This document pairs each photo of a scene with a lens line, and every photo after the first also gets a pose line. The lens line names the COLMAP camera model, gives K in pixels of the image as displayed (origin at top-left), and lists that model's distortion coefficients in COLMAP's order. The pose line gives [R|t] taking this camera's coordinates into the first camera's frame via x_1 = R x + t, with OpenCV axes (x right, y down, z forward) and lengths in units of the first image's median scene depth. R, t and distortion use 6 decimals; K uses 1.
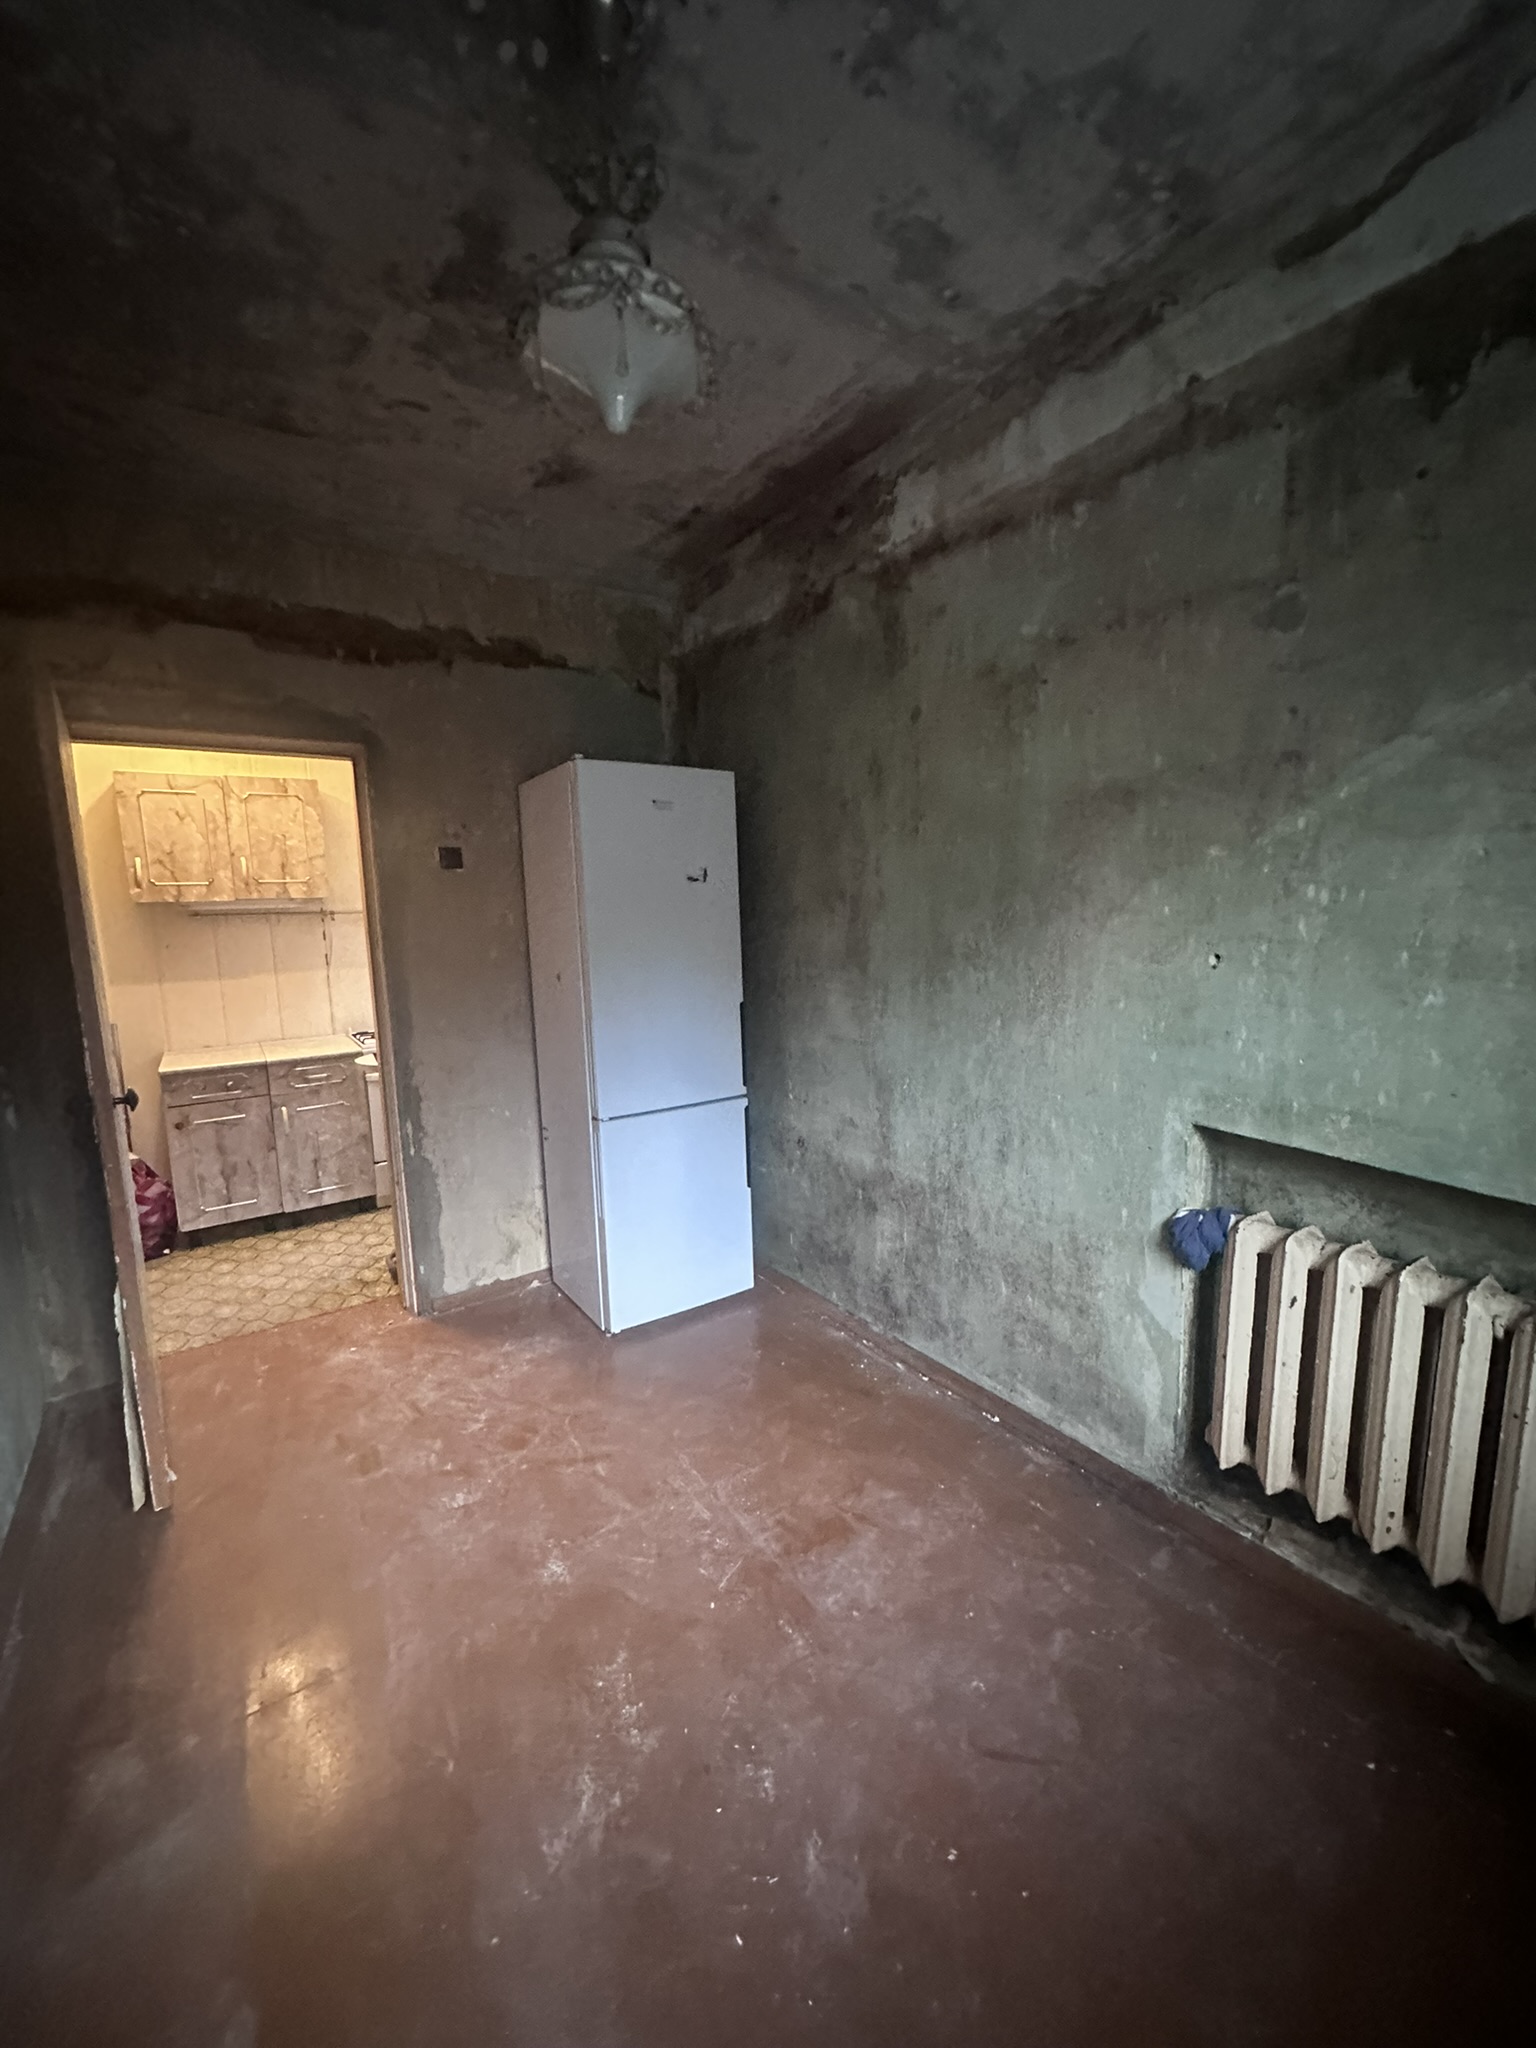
lens RADIAL K [[817.7, 0, 768.0], [0, 817.7, 1024.0], [0, 0, 1]] dist [-0.002232, 0.000010]
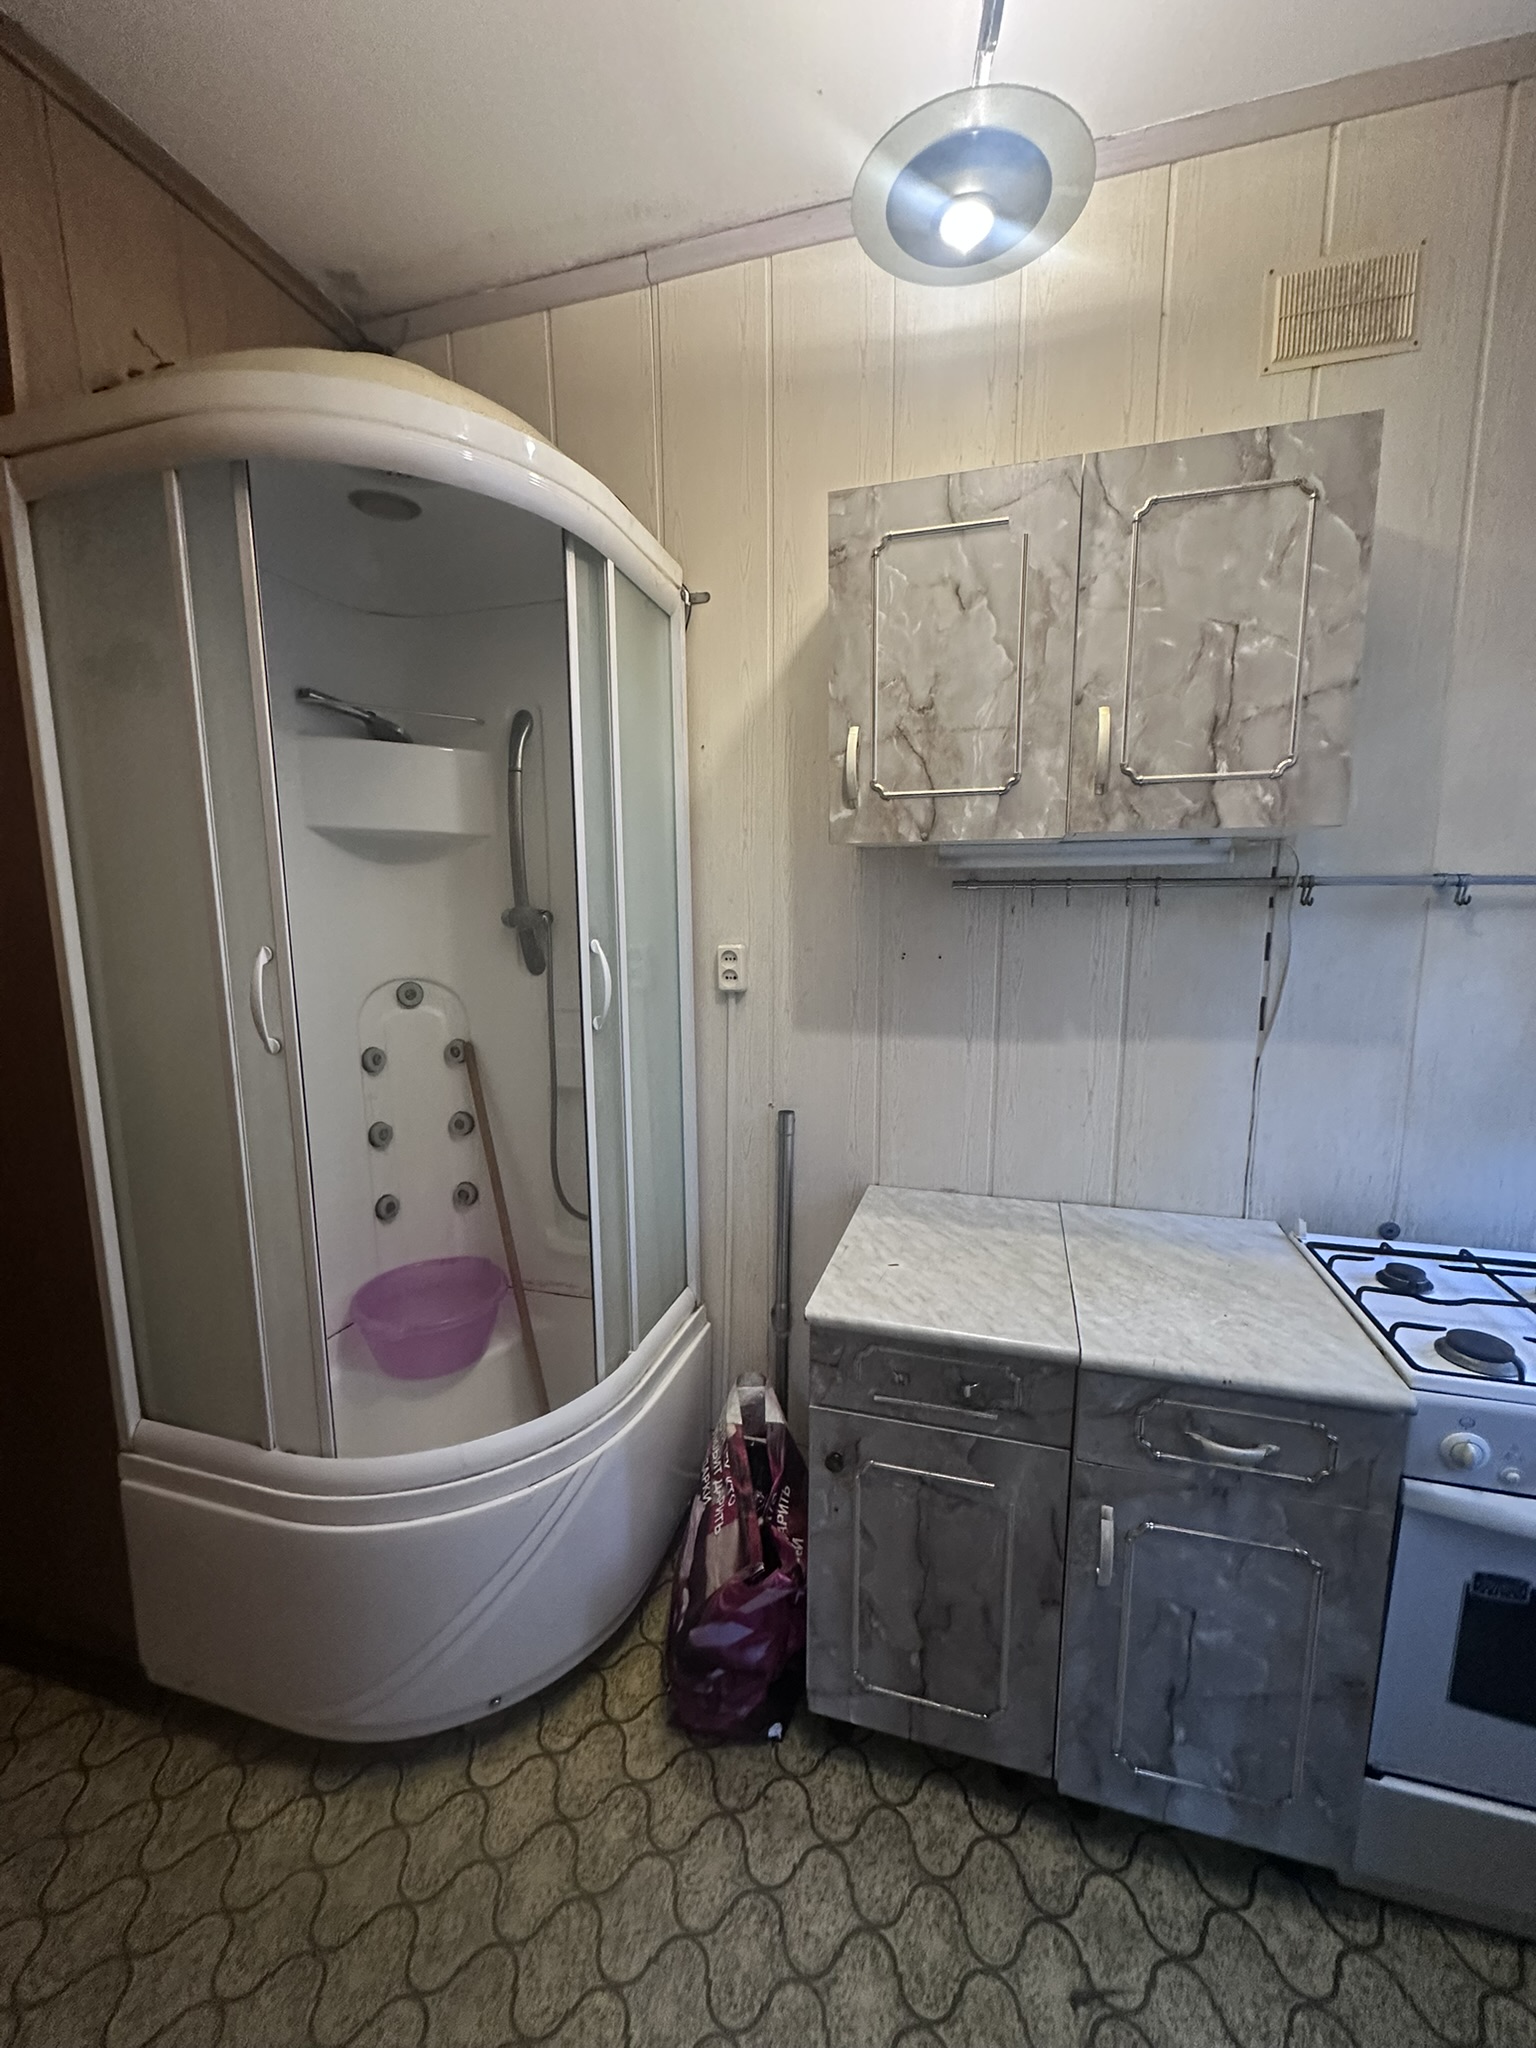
lens RADIAL K [[818.7, 0, 771.7], [0, 818.7, 1024.1], [0, 0, 1]] dist [-0.003651, 0.001003]
pose [[0.633874, 0.135608, -0.761455, -0.639180], [-0.125811, 0.989475, 0.071484, -0.115436], [0.763135, 0.050488, 0.644264, 0.961591]]
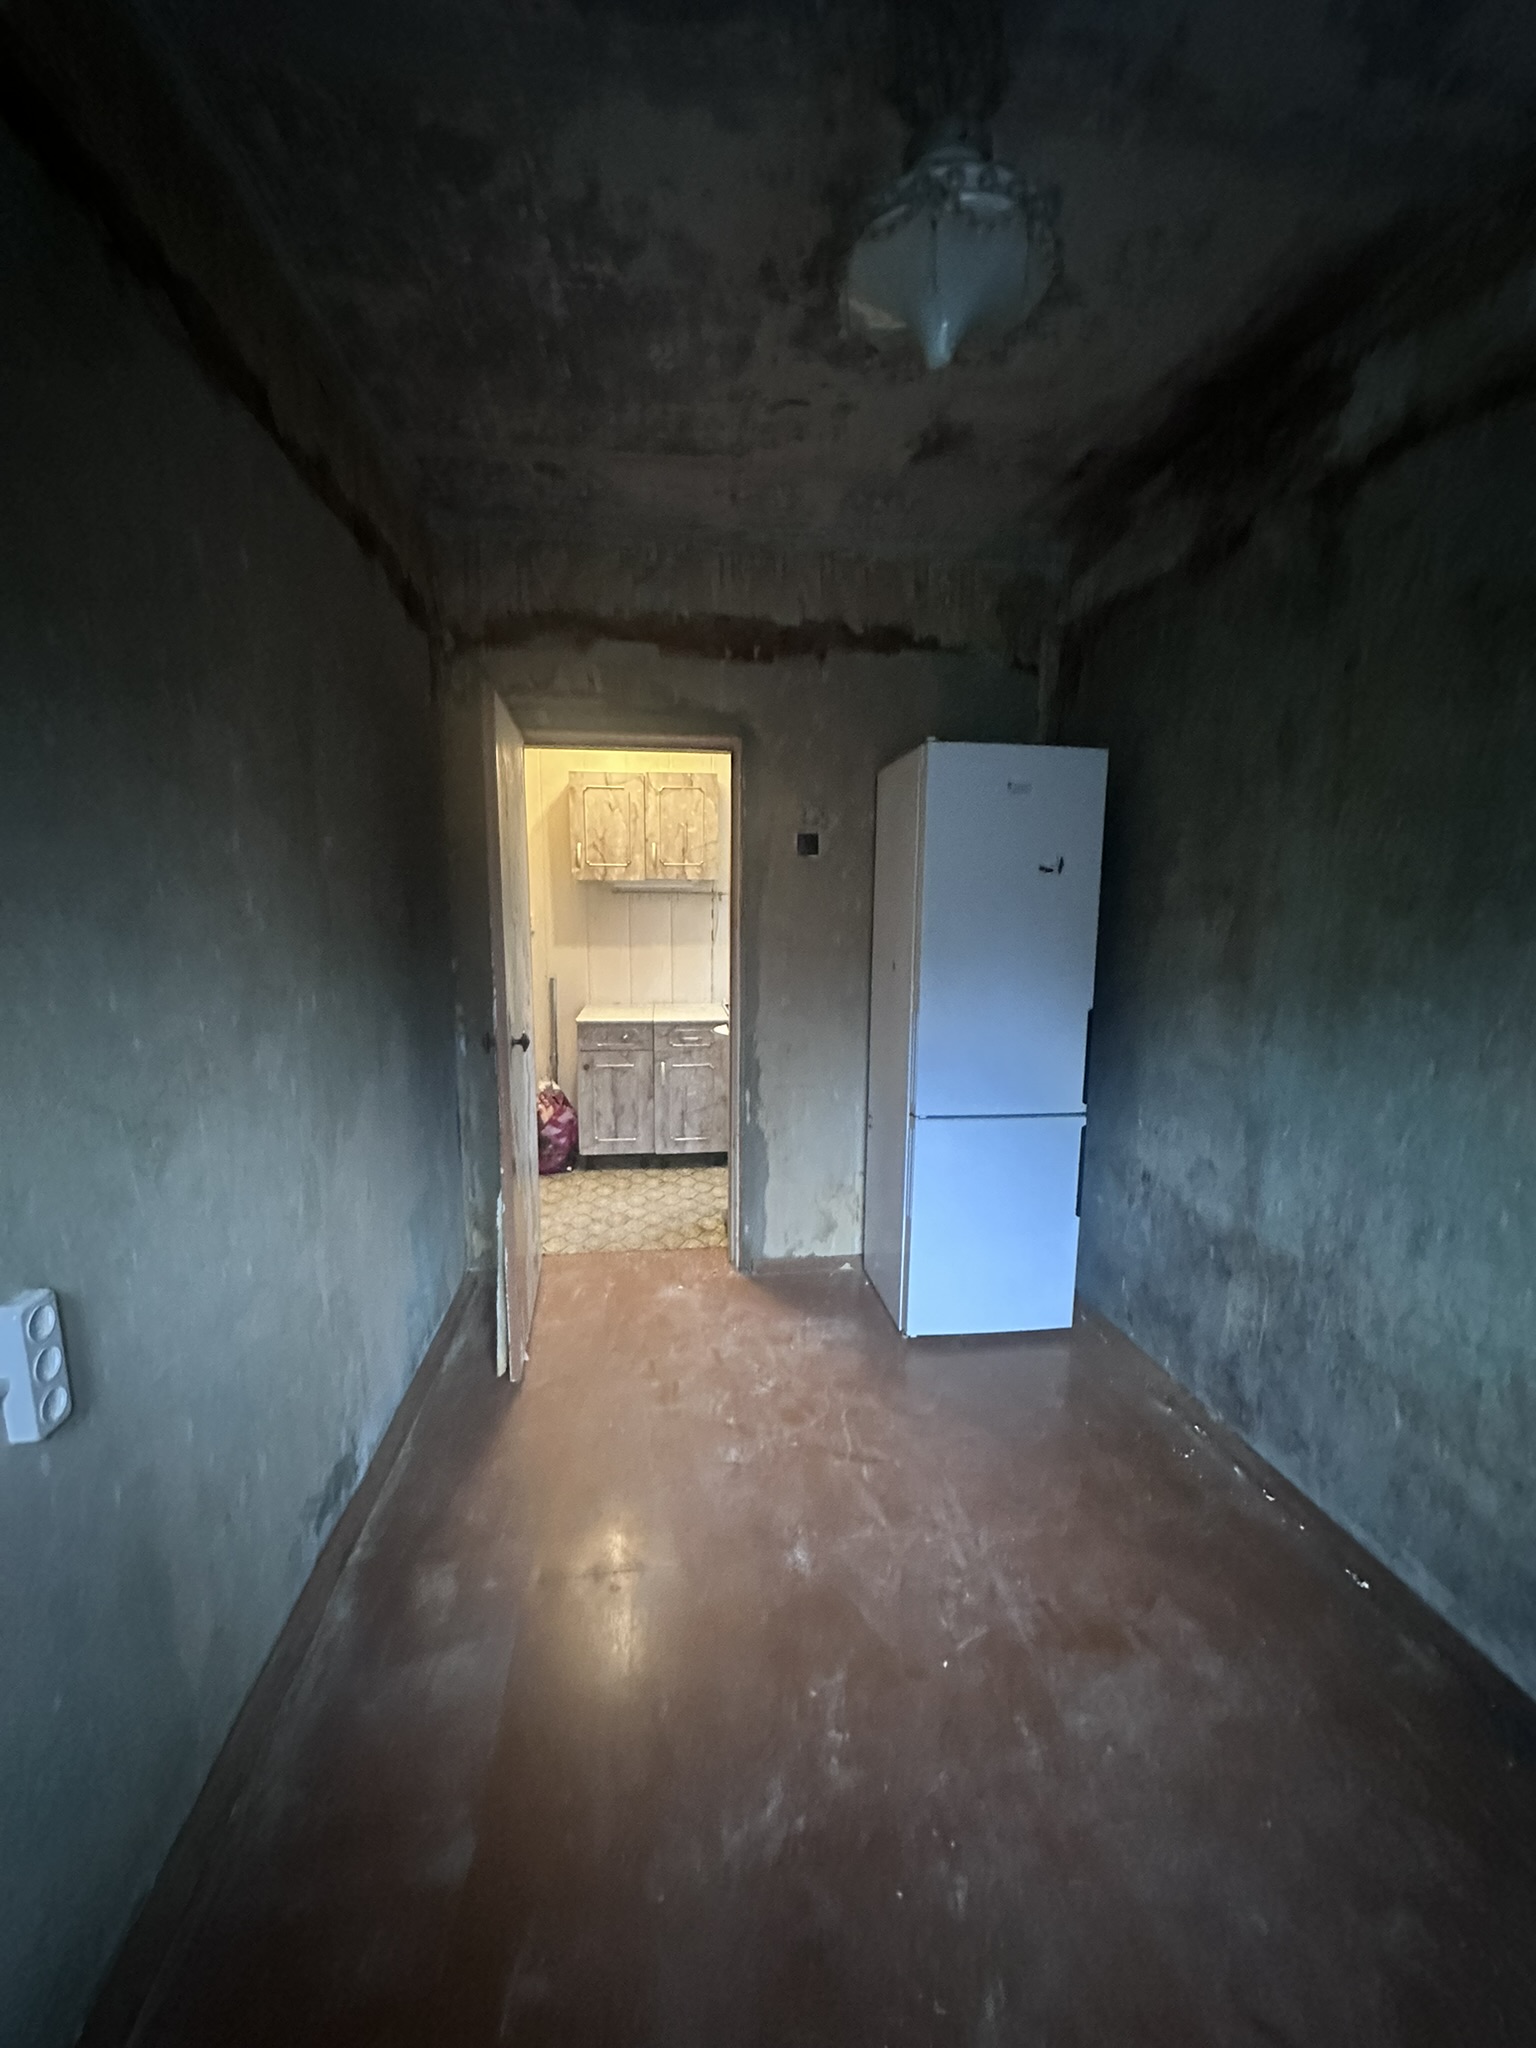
lens RADIAL K [[818.7, 0, 771.7], [0, 818.7, 1024.1], [0, 0, 1]] dist [-0.003651, 0.001003]
pose [[0.893145, 0.103447, -0.437711, 0.053226], [-0.097988, 0.994568, 0.035109, -0.008633], [0.438966, 0.011533, 0.898430, 0.052583]]
